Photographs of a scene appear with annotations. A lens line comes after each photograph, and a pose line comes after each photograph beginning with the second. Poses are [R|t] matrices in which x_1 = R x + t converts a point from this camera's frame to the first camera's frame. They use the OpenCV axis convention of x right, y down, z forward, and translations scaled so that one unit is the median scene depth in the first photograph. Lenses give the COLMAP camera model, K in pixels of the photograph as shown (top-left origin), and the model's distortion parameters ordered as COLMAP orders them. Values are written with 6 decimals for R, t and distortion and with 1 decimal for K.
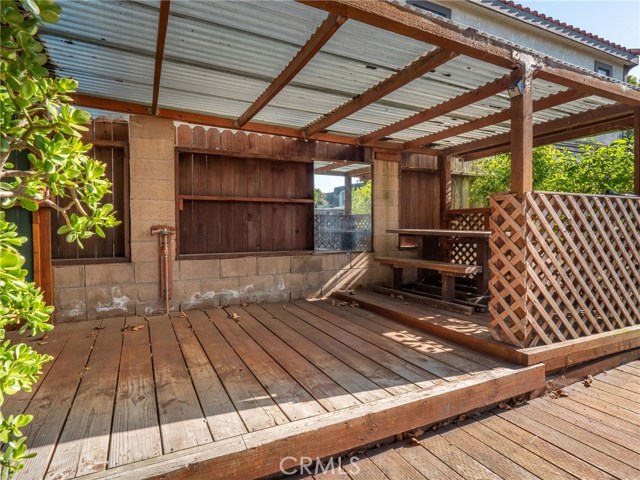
lens RADIAL K [[367.5, 0, 321.3], [0, 367.5, 239.8], [0, 0, 1]] dist [0.001188, -0.000381]
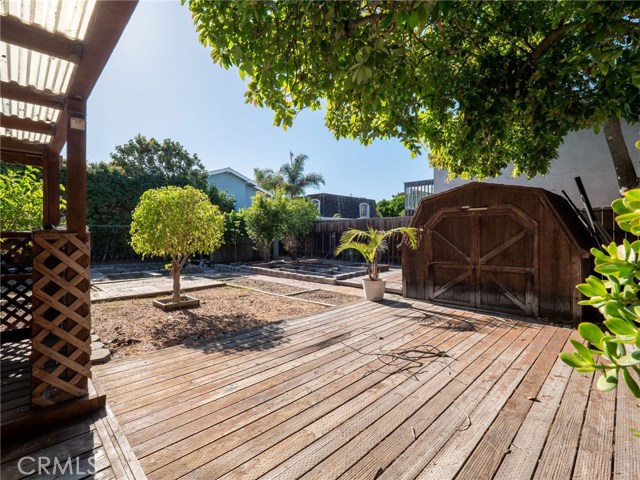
lens RADIAL K [[303.3, 0, 319.1], [0, 303.3, 231.6], [0, 0, 1]] dist [-0.005515, -0.000374]
pose [[-0.308665, 0.016390, 0.951030, -0.559909], [0.033912, 0.999405, -0.006217, -0.137664], [-0.950566, 0.030332, -0.309037, 0.958064]]
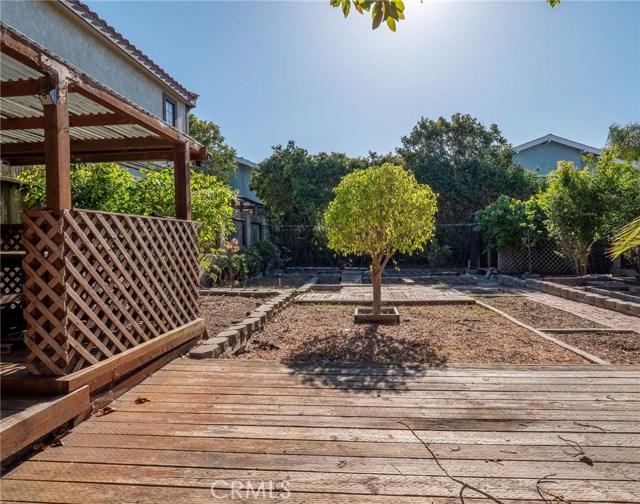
lens RADIAL K [[391.8, 0, 321.9], [0, 391.8, 250.1], [0, 0, 1]] dist [0.003388, -0.000485]
pose [[0.531180, -0.021075, 0.846997, 0.051233], [0.039900, 0.999204, -0.000161, 0.001318], [-0.846319, 0.033881, 0.531598, -0.091118]]
